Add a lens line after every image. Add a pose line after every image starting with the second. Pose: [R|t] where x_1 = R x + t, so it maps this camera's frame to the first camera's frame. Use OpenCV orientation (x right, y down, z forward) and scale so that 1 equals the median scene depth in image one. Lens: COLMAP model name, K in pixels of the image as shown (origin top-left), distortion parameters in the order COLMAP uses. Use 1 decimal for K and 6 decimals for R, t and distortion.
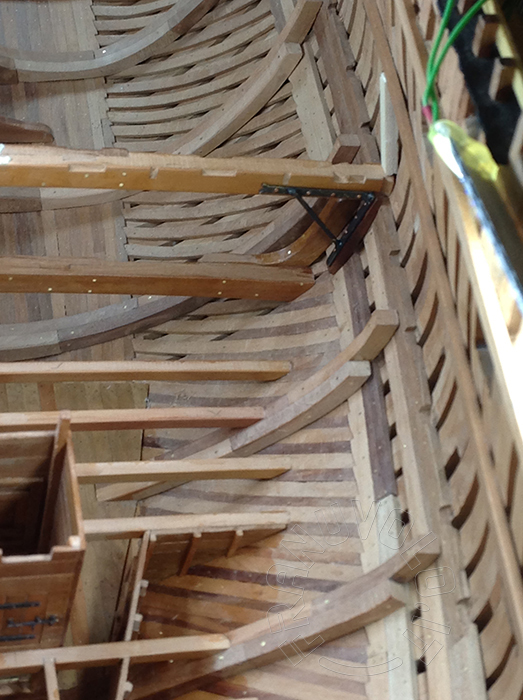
lens RADIAL K [[1518.8, 0, 261.5], [0, 1518.8, 350.0], [0, 0, 1]] dist [0.060755, 0.096954]
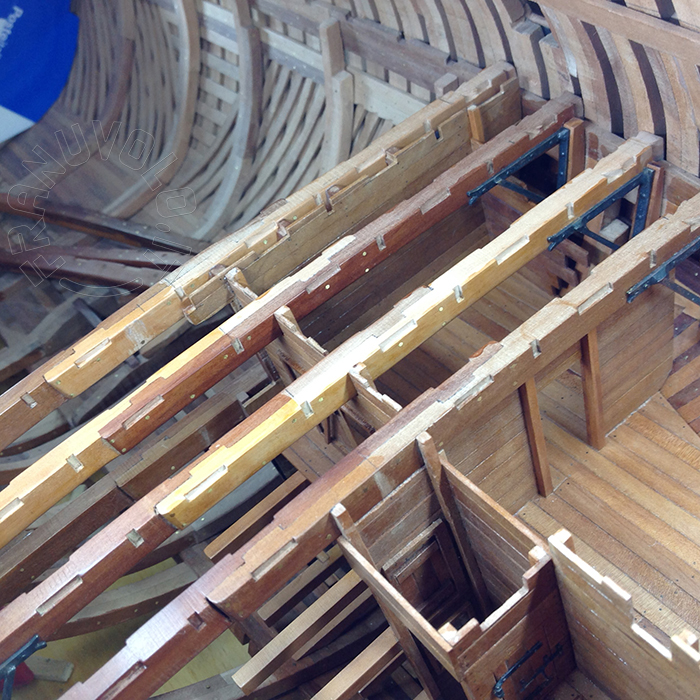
lens RADIAL K [[962.0, 0, 350.0], [0, 962.0, 350.0], [0, 0, 1]] dist [0.020428, 0.020480]
pose [[0.791328, -0.611083, -0.019442, -0.097250], [0.608143, 0.789999, -0.077874, 0.017533], [0.062947, 0.049801, 0.996774, 0.382260]]
